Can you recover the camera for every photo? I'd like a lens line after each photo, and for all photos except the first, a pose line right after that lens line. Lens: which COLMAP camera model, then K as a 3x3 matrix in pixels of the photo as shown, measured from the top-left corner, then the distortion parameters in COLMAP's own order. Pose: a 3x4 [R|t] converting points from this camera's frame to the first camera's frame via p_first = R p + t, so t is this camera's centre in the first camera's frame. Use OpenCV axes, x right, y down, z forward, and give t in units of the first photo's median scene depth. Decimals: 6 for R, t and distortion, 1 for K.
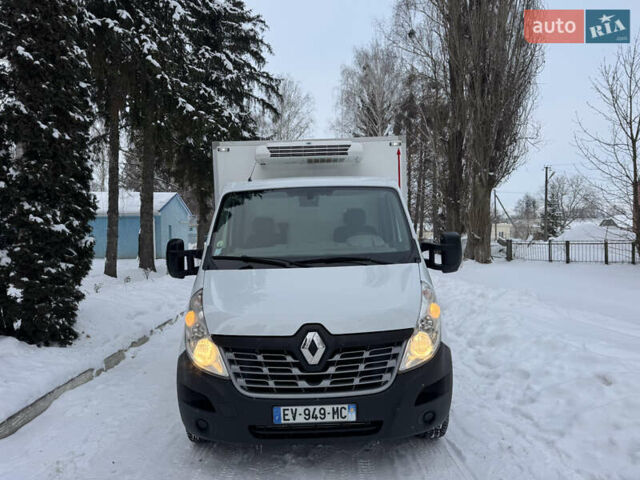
lens RADIAL K [[444.5, 0, 319.9], [0, 444.5, 241.6], [0, 0, 1]] dist [0.054616, -0.061163]
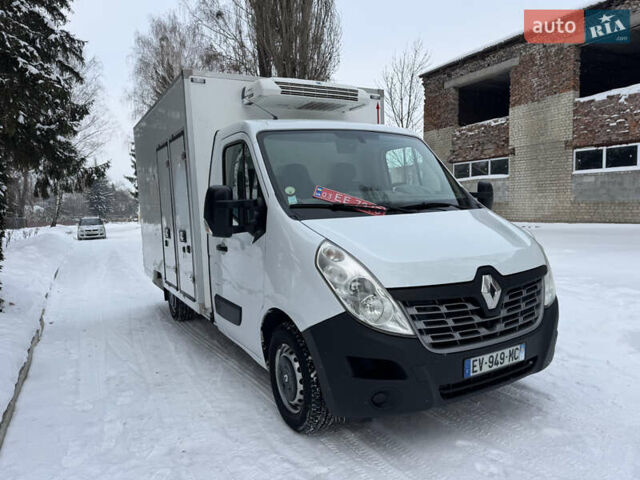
lens RADIAL K [[444.5, 0, 315.7], [0, 444.5, 243.7], [0, 0, 1]] dist [0.054616, -0.061163]
pose [[0.879215, -0.049070, 0.473892, -0.747432], [0.026118, 0.998150, 0.054898, 0.076320], [-0.475709, -0.035891, 0.878870, 0.346526]]
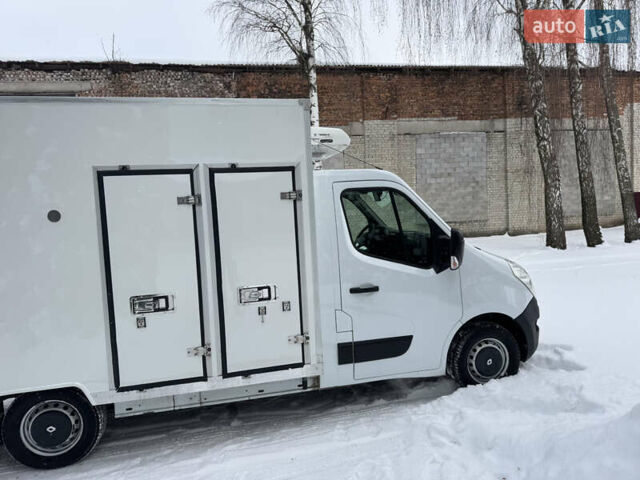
lens RADIAL K [[444.5, 0, 321.8], [0, 444.5, 238.8], [0, 0, 1]] dist [0.054616, -0.061163]
pose [[-0.213293, -0.037159, 0.976281, -1.627263], [0.080729, 0.995189, 0.055516, -0.083912], [-0.973647, 0.090656, -0.209267, 2.029848]]
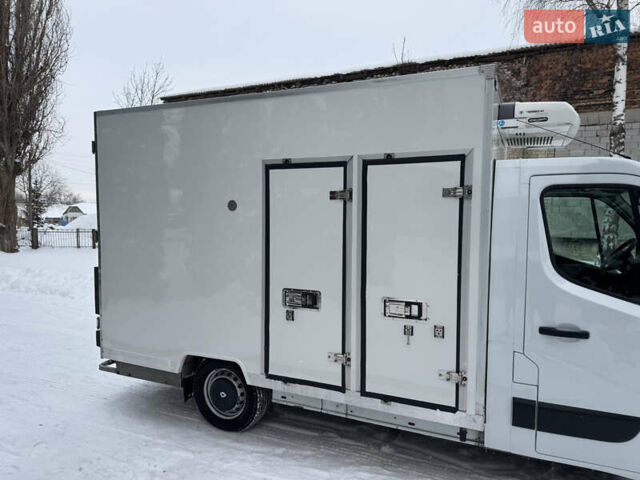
lens RADIAL K [[444.5, 0, 320.8], [0, 444.5, 241.3], [0, 0, 1]] dist [0.054616, -0.061163]
pose [[0.412084, -0.036471, 0.910415, -1.411110], [0.009145, 0.999314, 0.035893, -0.074459], [-0.911100, -0.006465, 0.412135, 1.717681]]
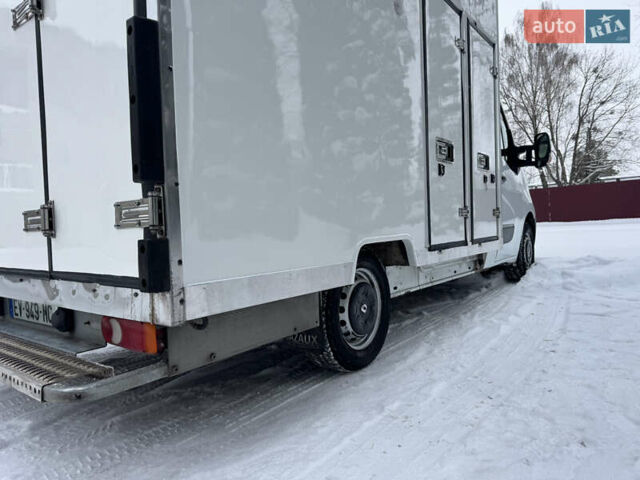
lens RADIAL K [[444.5, 0, 285.9], [0, 444.5, 250.6], [0, 0, 1]] dist [0.054616, -0.061163]
pose [[-0.759650, 0.023030, 0.649924, -0.780345], [0.079044, 0.995233, 0.057123, 0.250861], [-0.645510, 0.094766, -0.757850, 3.225197]]
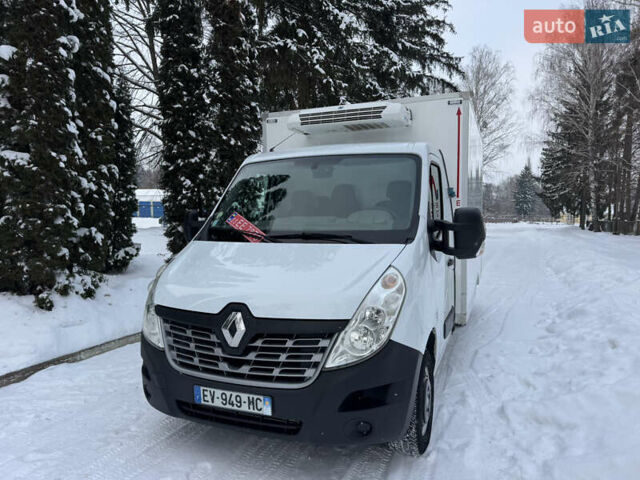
lens RADIAL K [[444.5, 0, 323.7], [0, 444.5, 240.3], [0, 0, 1]] dist [0.054616, -0.061163]
pose [[0.925544, 0.045586, -0.375886, 0.475845], [-0.028100, 0.998258, 0.051875, 0.003158], [0.377596, -0.037450, 0.925213, 0.221009]]
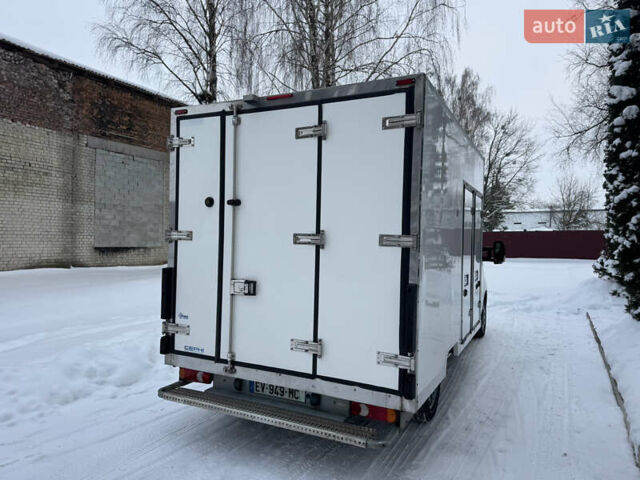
lens RADIAL K [[444.5, 0, 324.9], [0, 444.5, 240.0], [0, 0, 1]] dist [0.054616, -0.061163]
pose [[-0.893295, -0.000845, 0.449470, -0.697383], [0.010778, 0.999670, 0.023300, -0.079344], [-0.449342, 0.025658, -0.892991, 3.967991]]
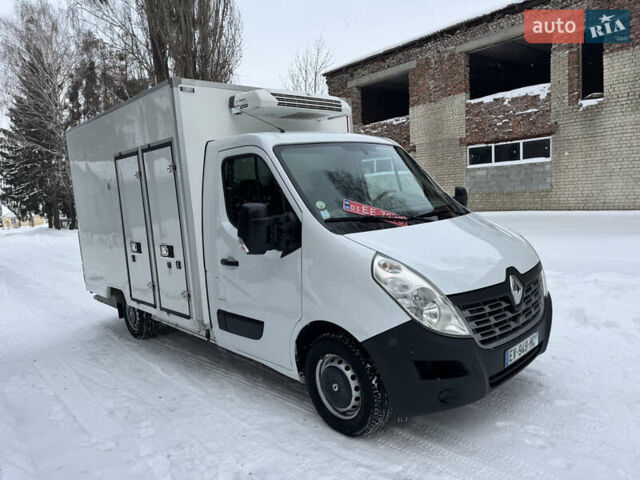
lens RADIAL K [[444.5, 0, 315.2], [0, 444.5, 245.1], [0, 0, 1]] dist [0.054616, -0.061163]
pose [[0.742718, -0.105041, 0.661314, -1.032791], [0.067231, 0.994327, 0.082428, 0.013237], [-0.666221, -0.016760, 0.745566, 0.507512]]
